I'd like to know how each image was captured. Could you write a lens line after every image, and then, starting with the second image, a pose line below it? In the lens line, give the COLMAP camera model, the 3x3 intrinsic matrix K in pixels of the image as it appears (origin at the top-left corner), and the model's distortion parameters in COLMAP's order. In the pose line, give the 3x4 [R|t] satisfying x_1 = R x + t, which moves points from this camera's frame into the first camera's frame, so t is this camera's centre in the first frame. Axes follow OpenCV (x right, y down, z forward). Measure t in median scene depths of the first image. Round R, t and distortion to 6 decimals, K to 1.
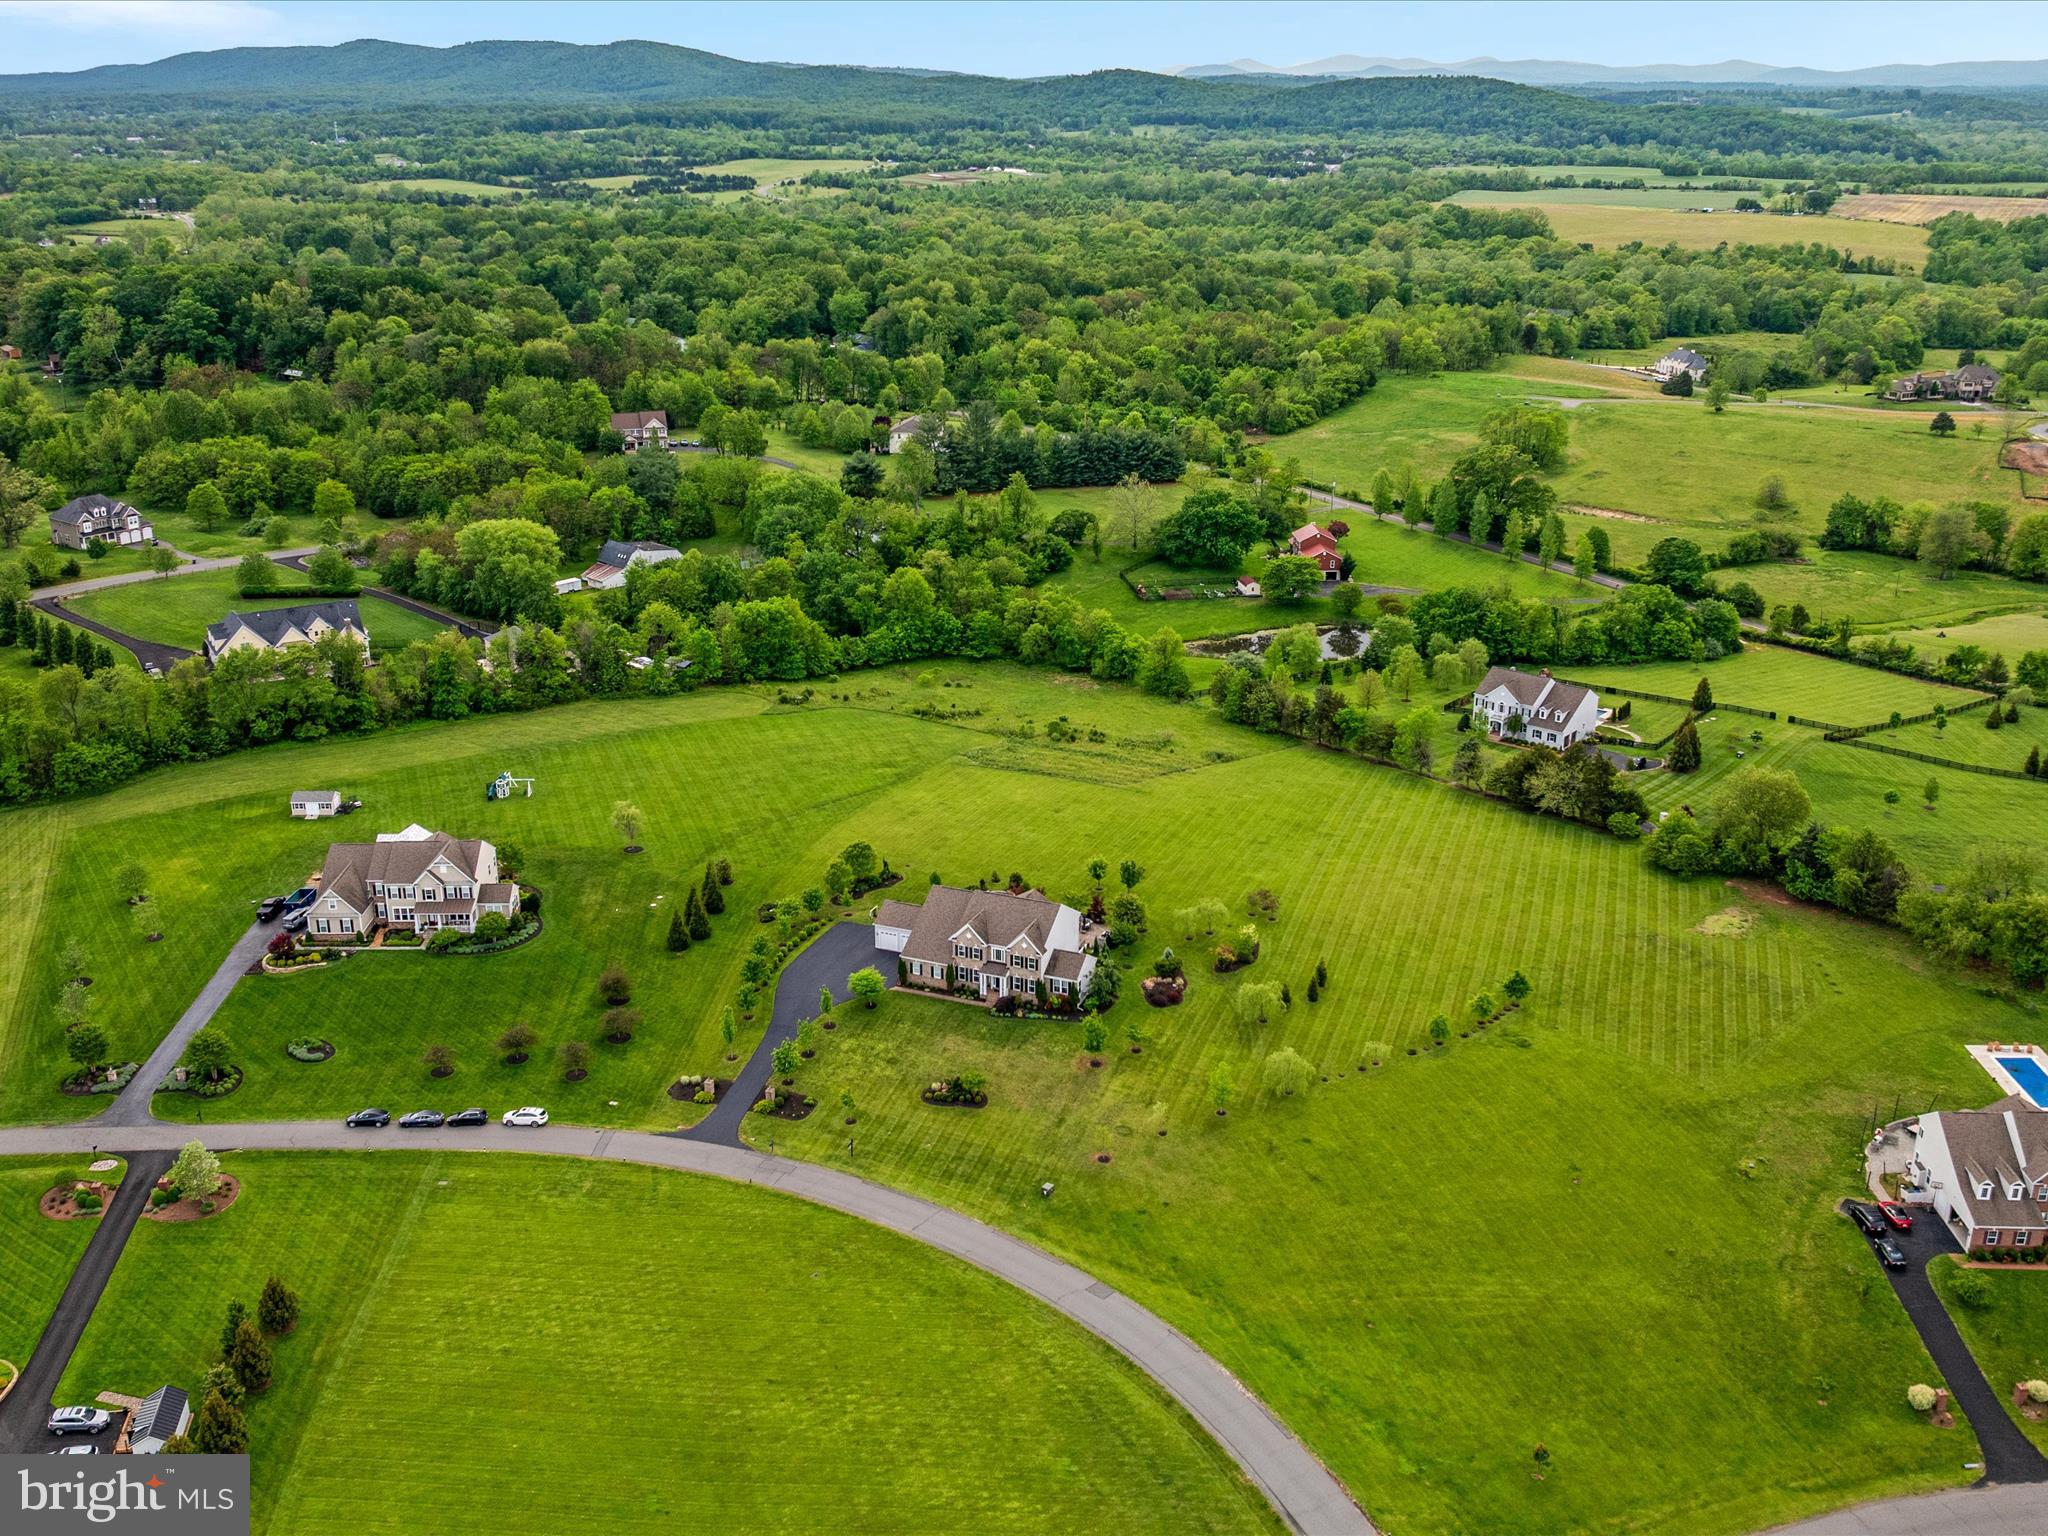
lens RADIAL K [[1928.5, 0, 1009.1], [0, 1928.5, 761.1], [0, 0, 1]] dist [-0.024623, 0.000000]
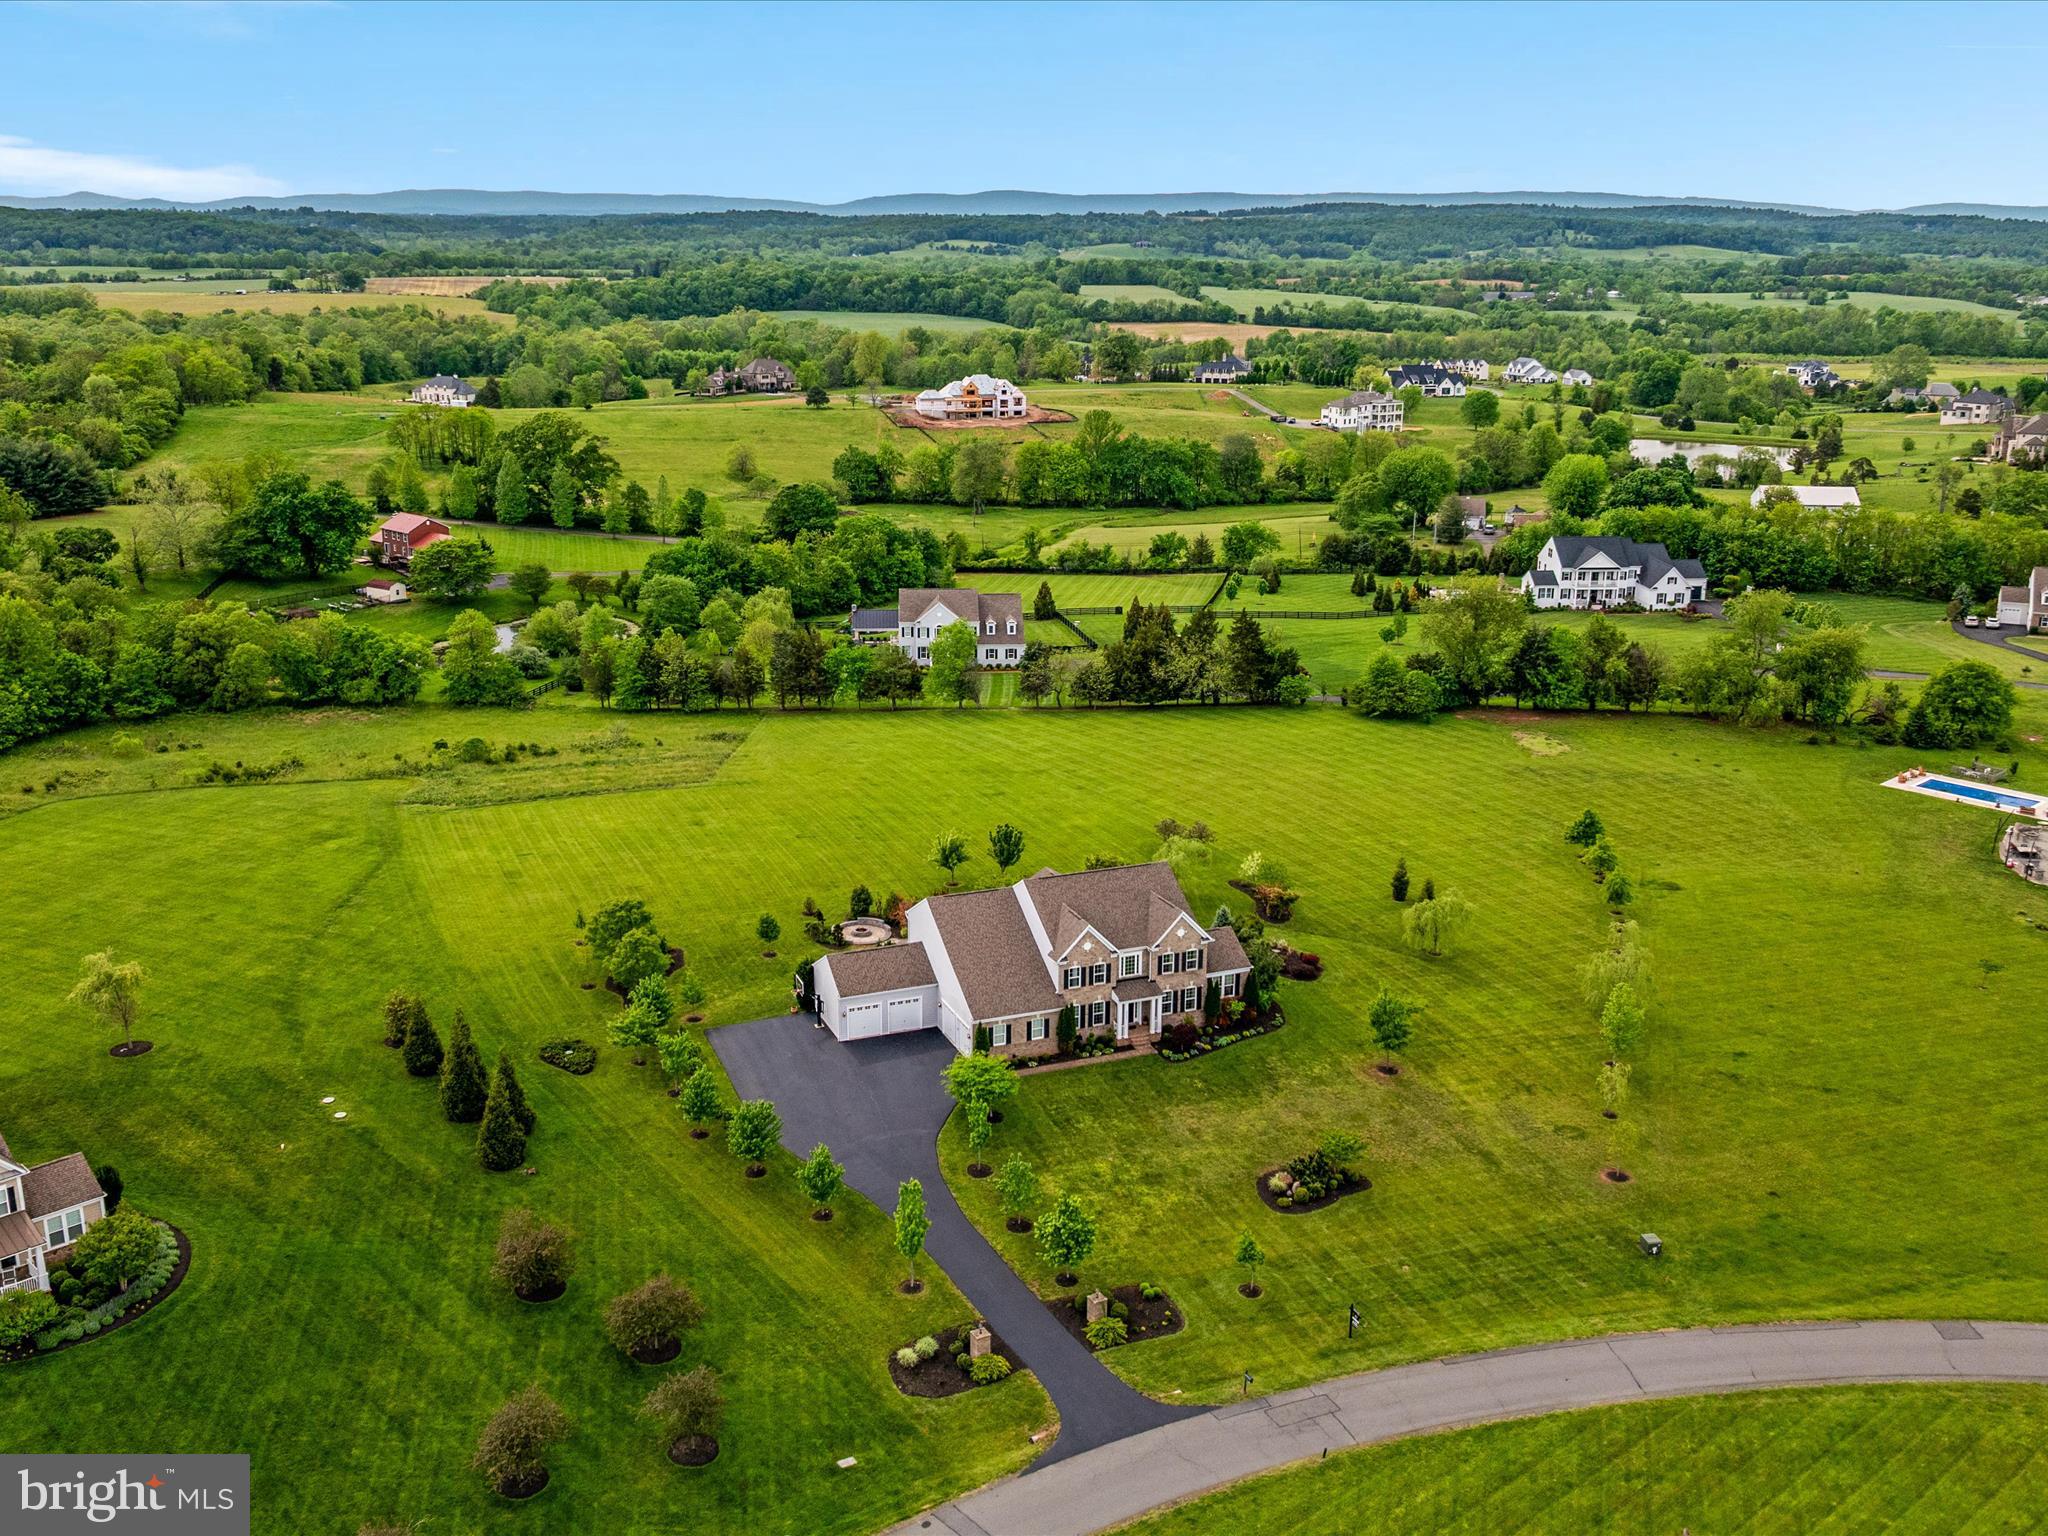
lens RADIAL K [[1928.5, 0, 1031.1], [0, 1928.5, 760.4], [0, 0, 1]] dist [-0.024623, 0.000000]
pose [[0.702867, -0.183690, 0.687195, -0.294676], [0.228093, 0.973269, 0.026865, 0.012144], [-0.673760, 0.137862, 0.725977, 0.411979]]
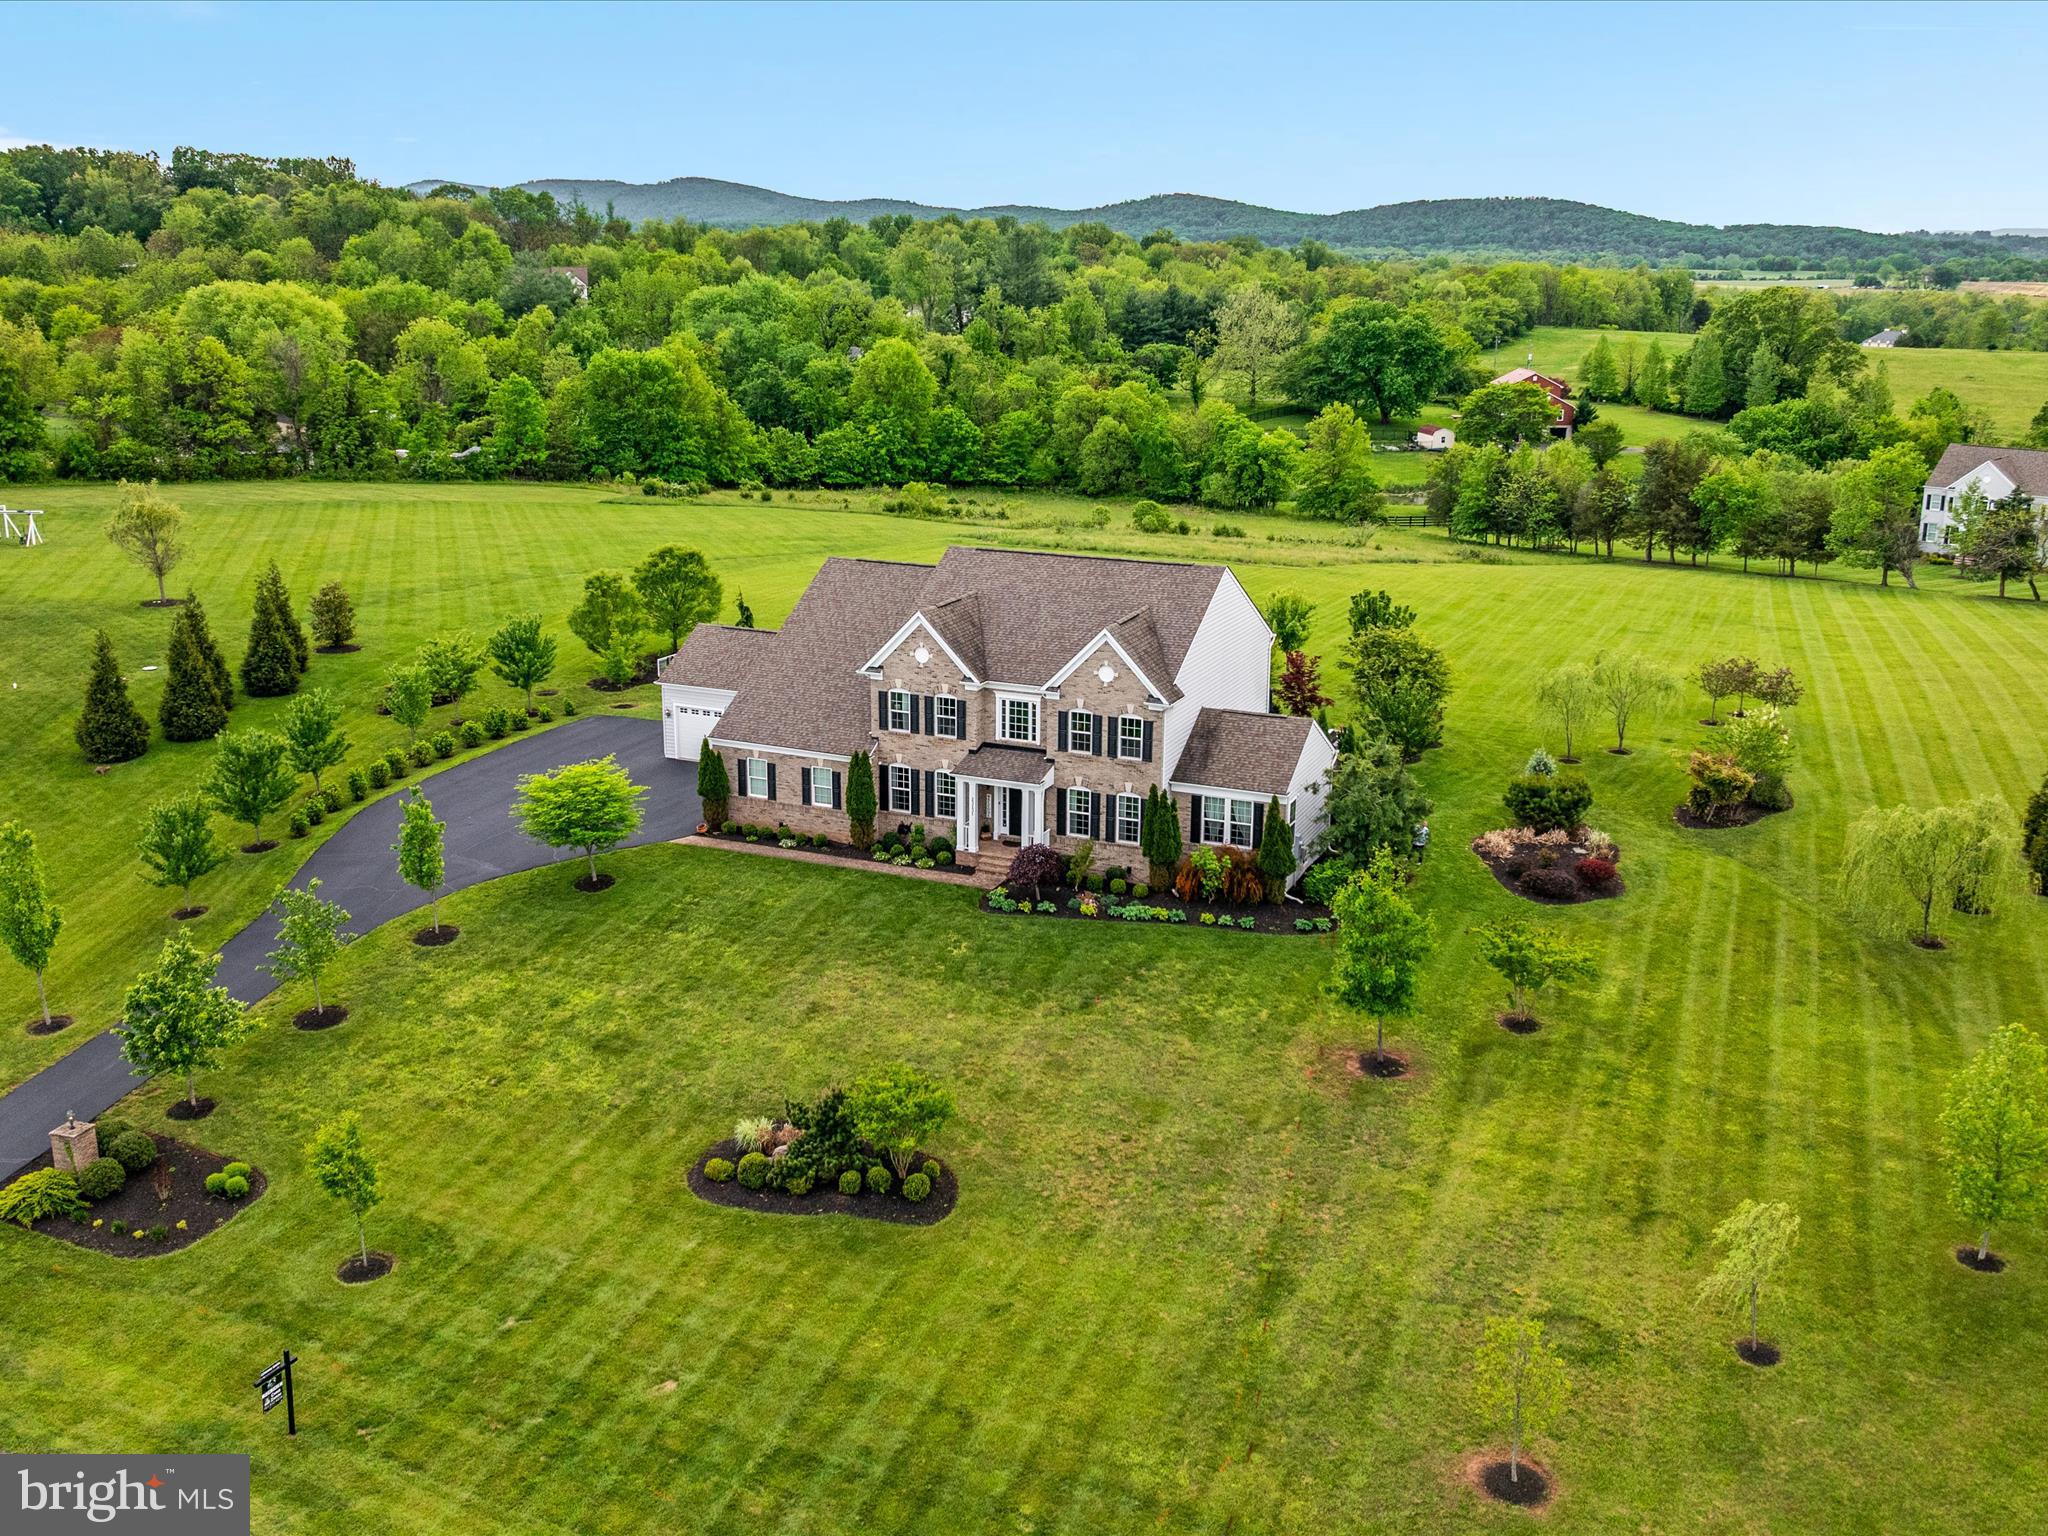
lens RADIAL K [[1928.5, 0, 1015.1], [0, 1928.5, 749.0], [0, 0, 1]] dist [-0.024623, 0.000000]
pose [[0.999642, 0.014940, -0.022177, 0.000436], [-0.016756, 0.996318, -0.084086, 0.091887], [0.020839, 0.084428, 0.996212, 0.492262]]
